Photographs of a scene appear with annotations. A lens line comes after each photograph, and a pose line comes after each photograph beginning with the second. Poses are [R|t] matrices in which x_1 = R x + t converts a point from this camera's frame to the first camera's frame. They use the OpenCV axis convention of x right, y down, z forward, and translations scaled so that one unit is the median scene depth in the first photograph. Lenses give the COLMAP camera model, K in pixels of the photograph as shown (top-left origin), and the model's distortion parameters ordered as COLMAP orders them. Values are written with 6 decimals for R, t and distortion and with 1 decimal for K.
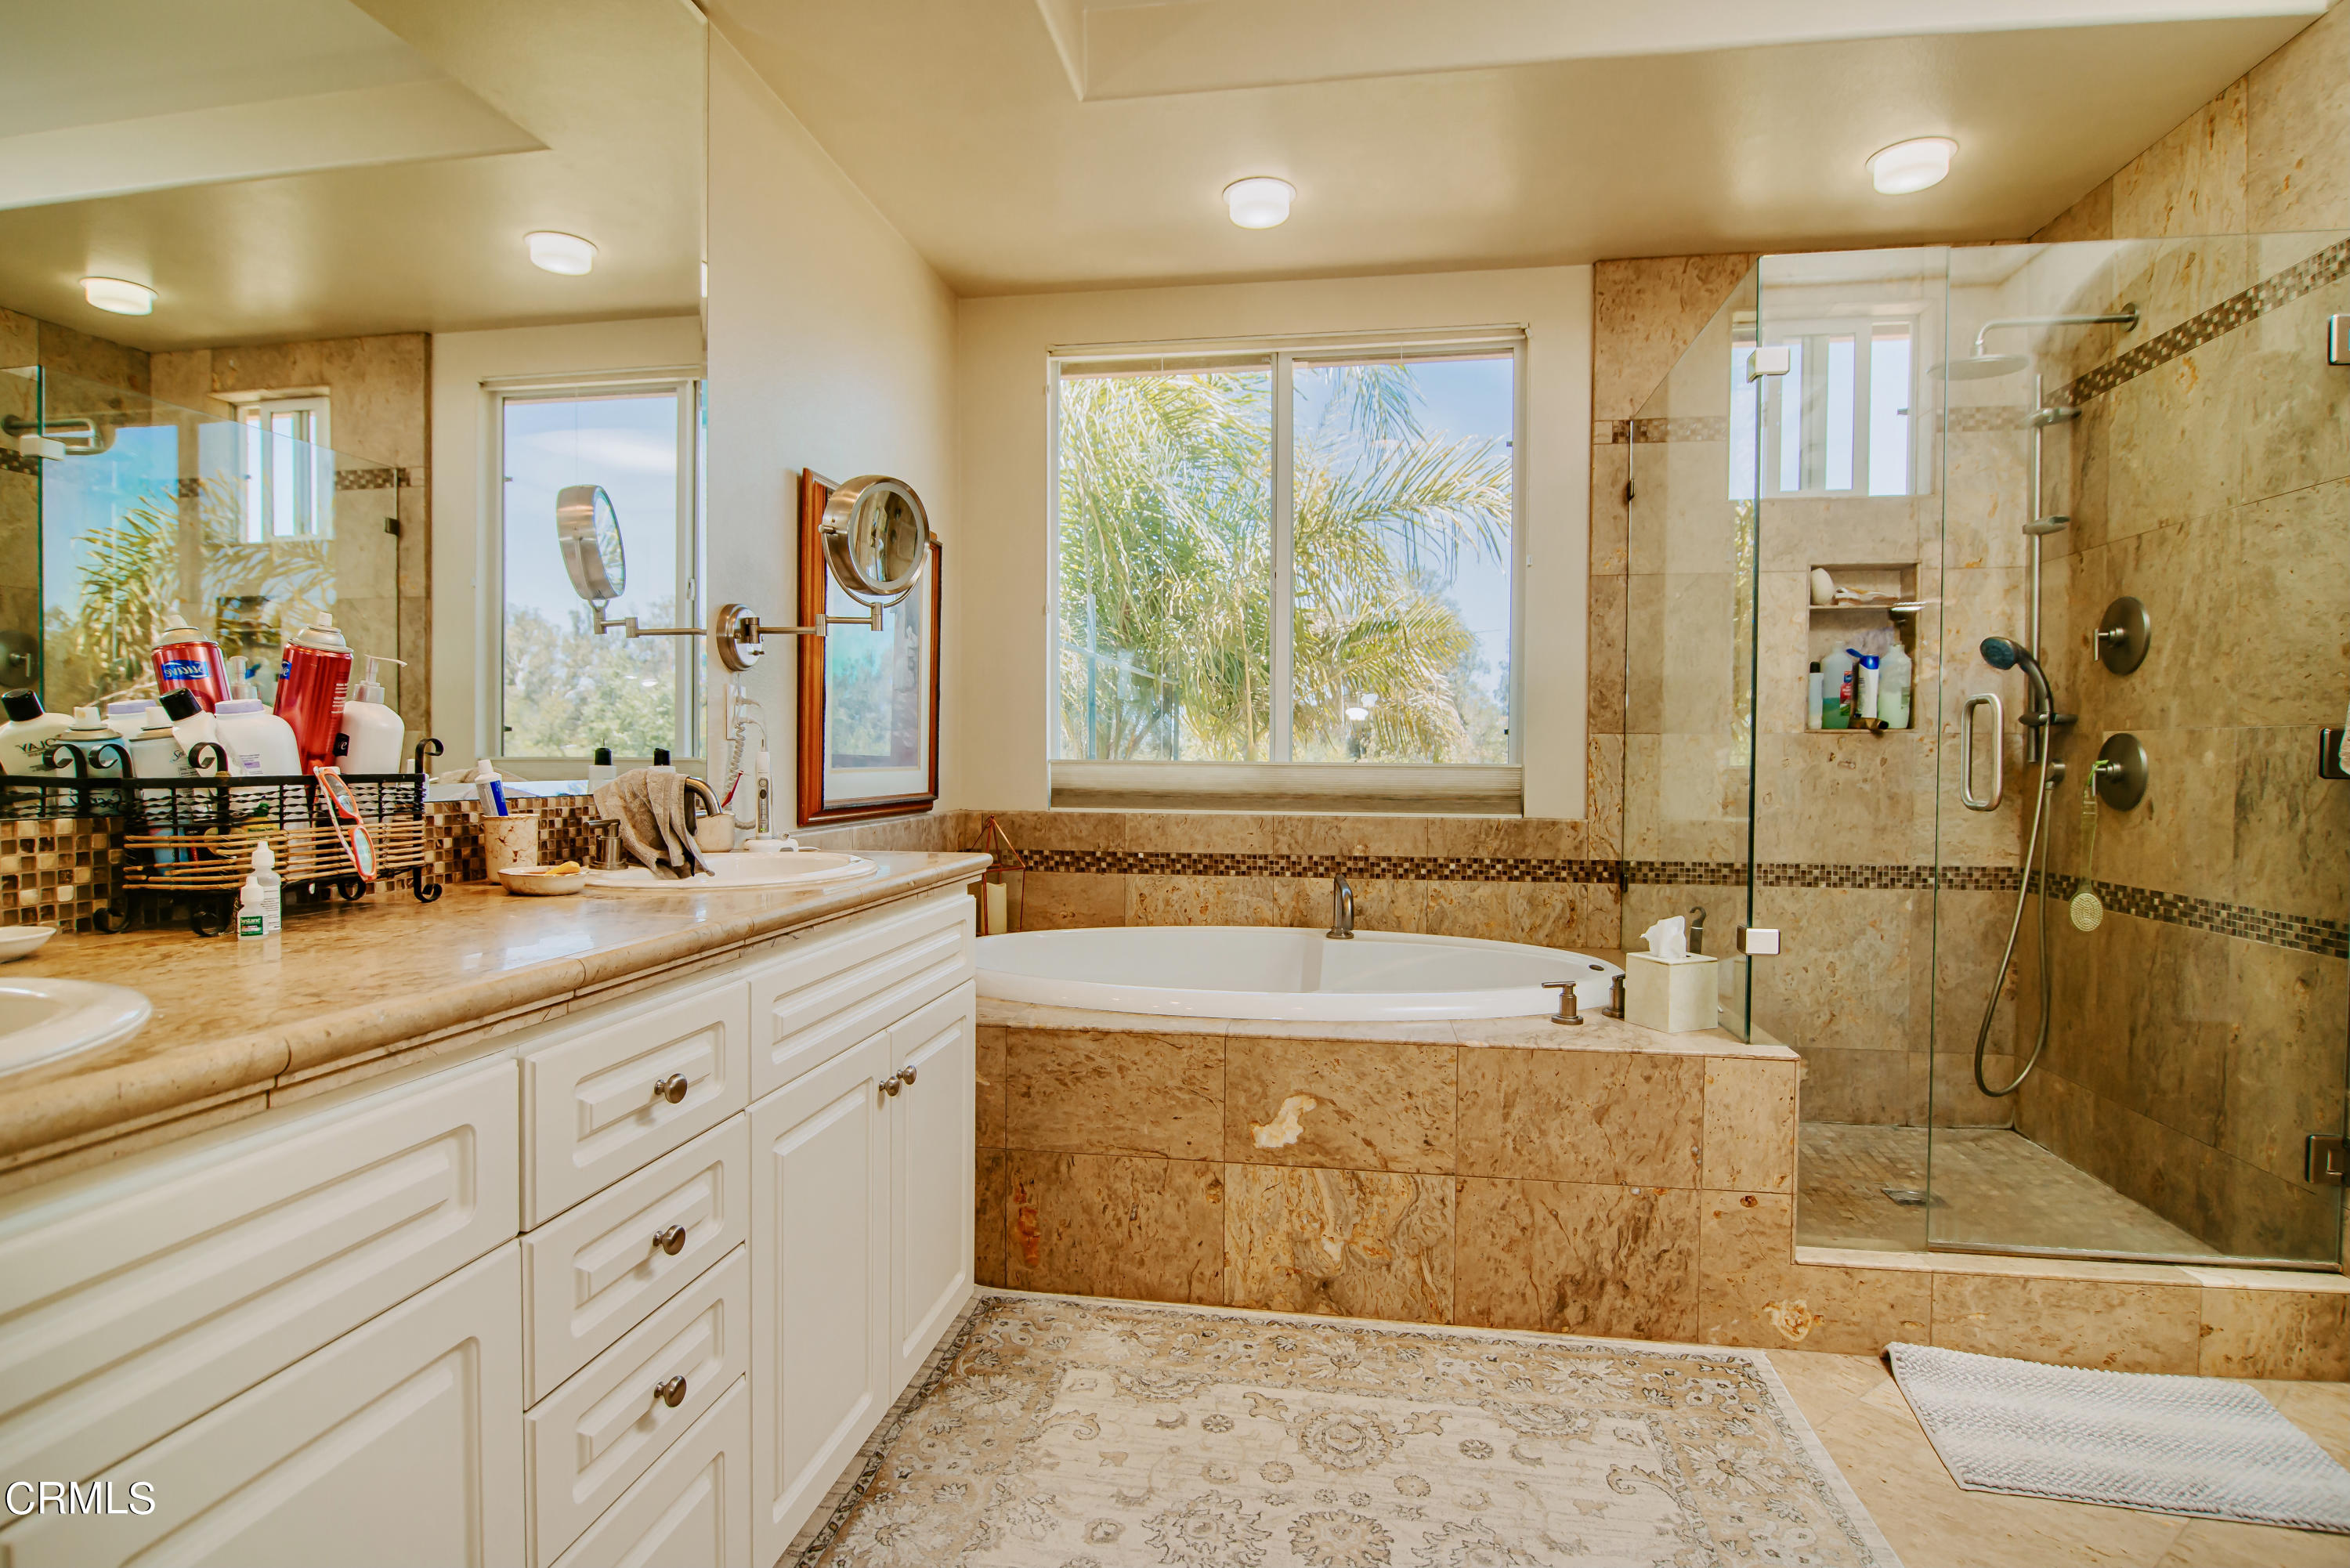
lens RADIAL K [[1245.2, 0, 1172.2], [0, 1245.2, 778.4], [0, 0, 1]] dist [-0.000082, -0.000019]
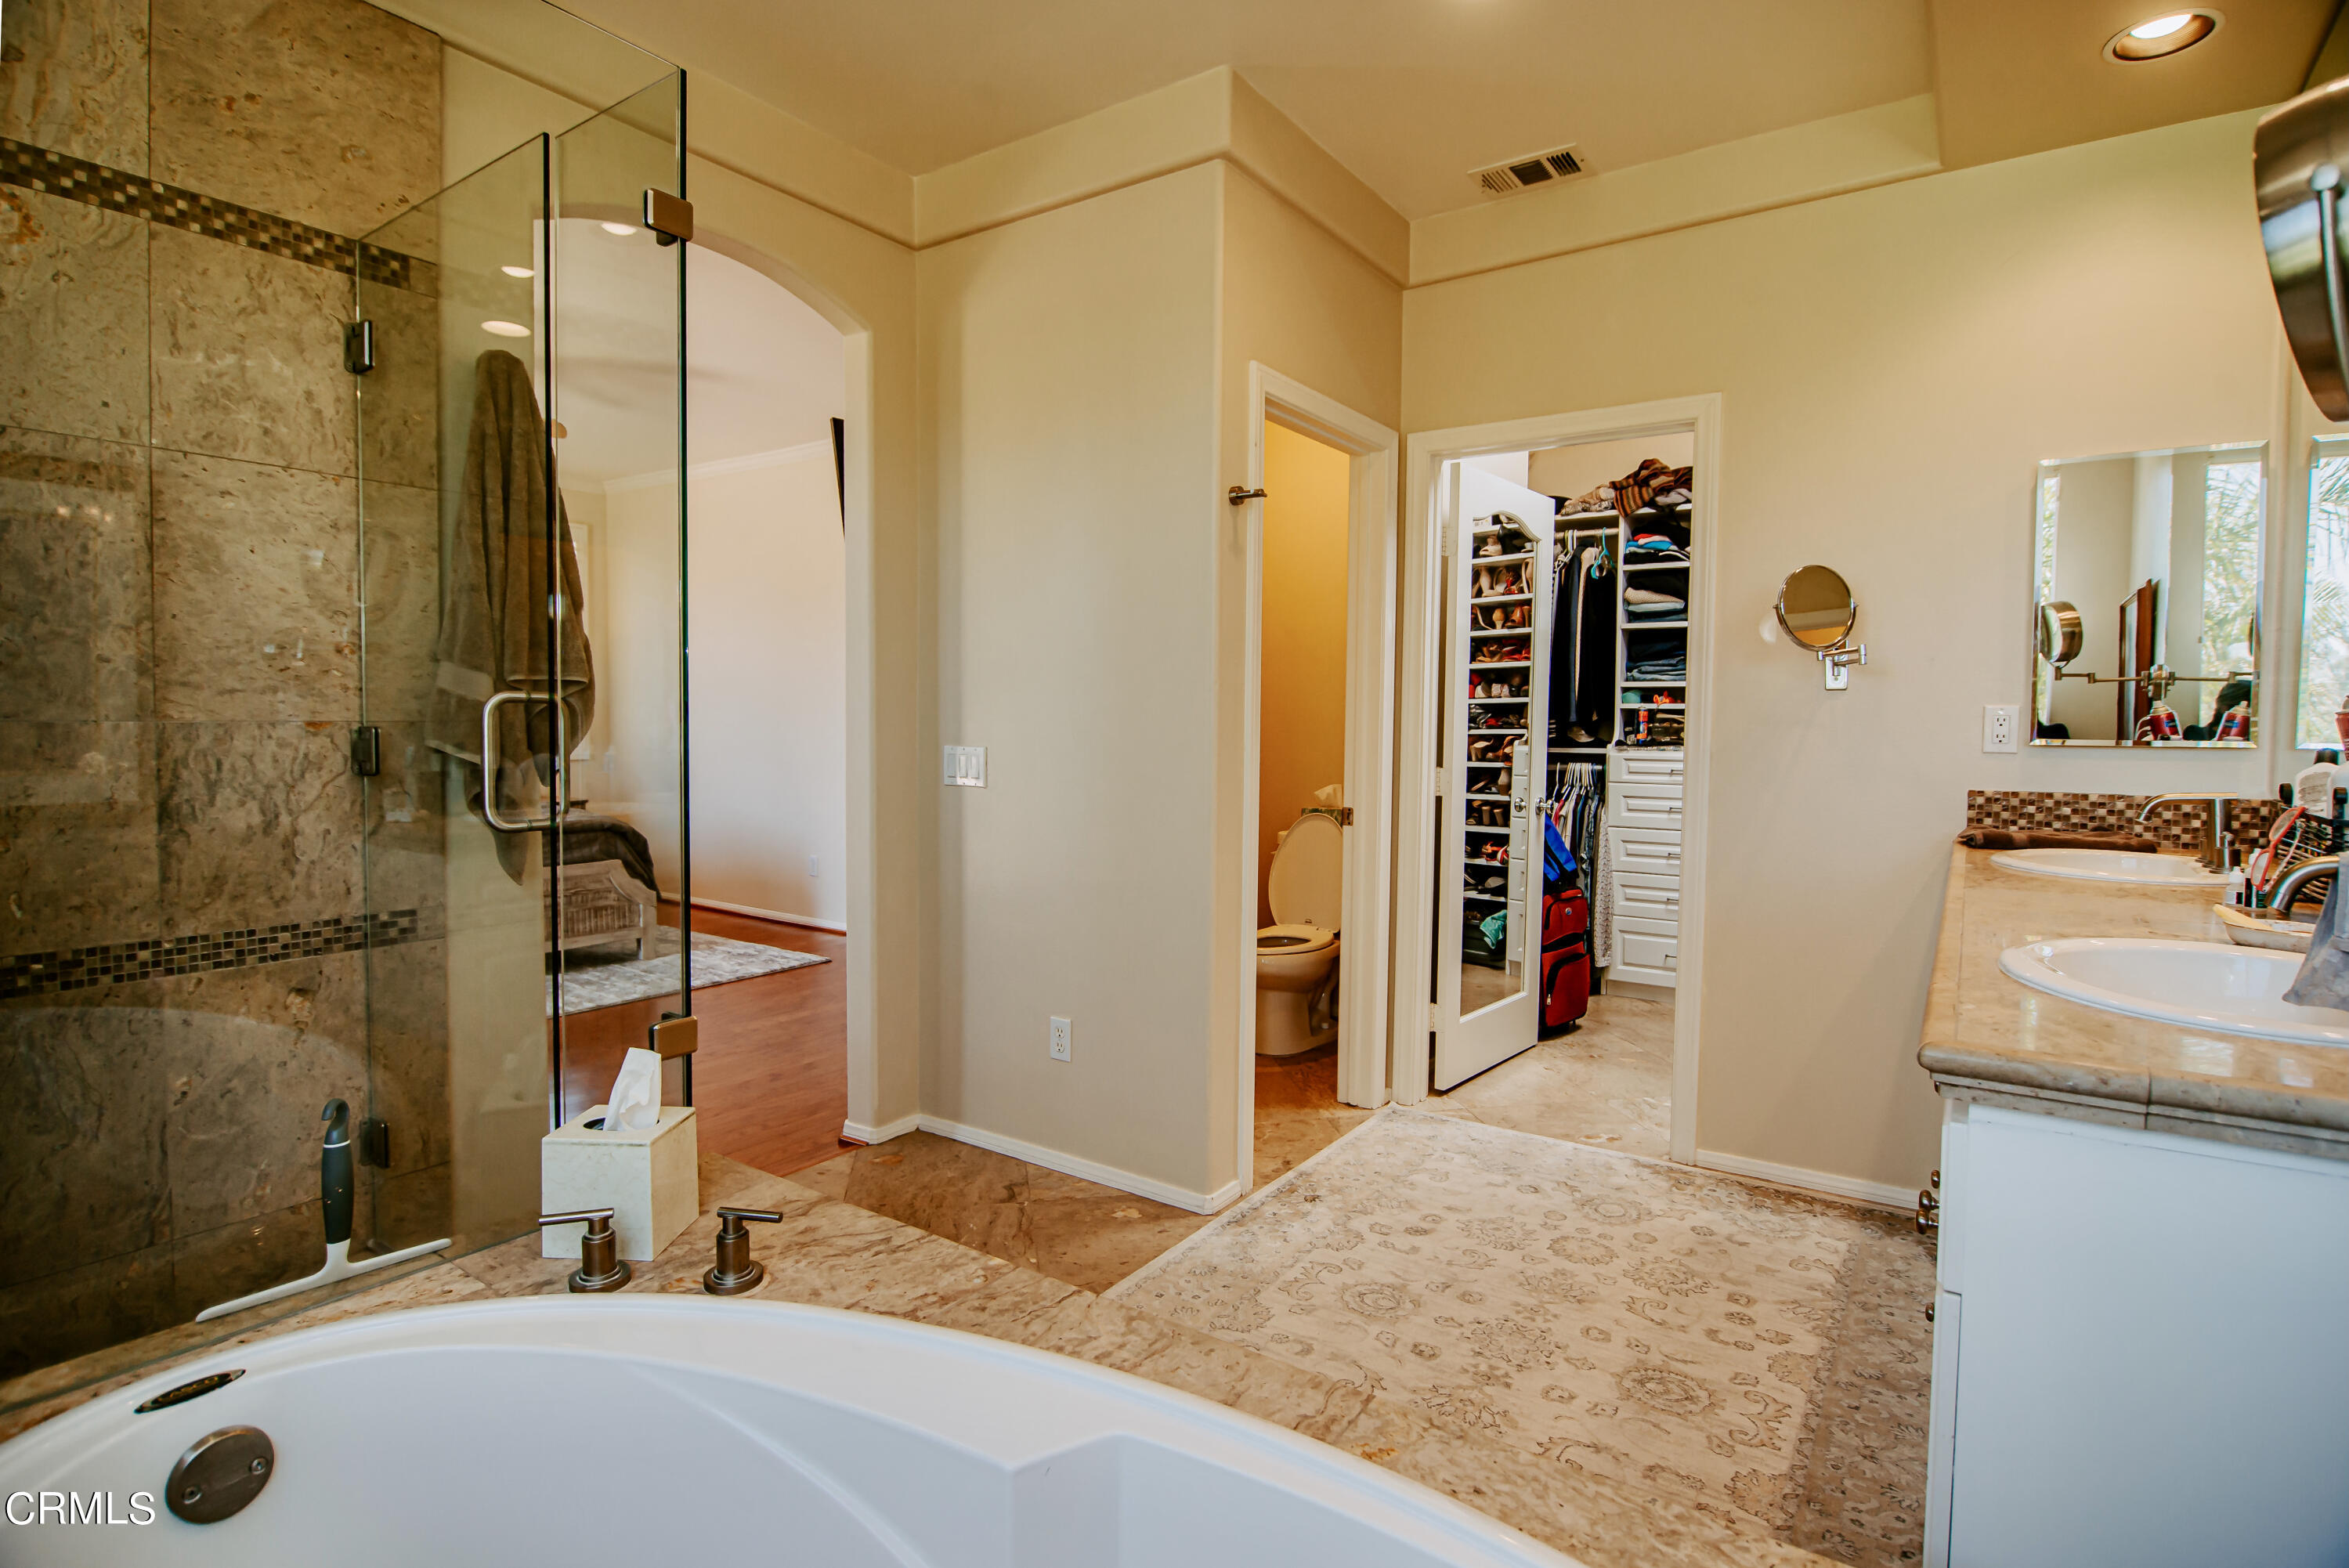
lens RADIAL K [[1141.9, 0, 1175.4], [0, 1141.9, 777.3], [0, 0, 1]] dist [-0.008194, -0.006220]
pose [[-0.901428, -0.022342, 0.432353, -0.067478], [0.007514, 0.997710, 0.067223, -0.052550], [-0.432864, 0.063845, -0.899195, 1.460778]]
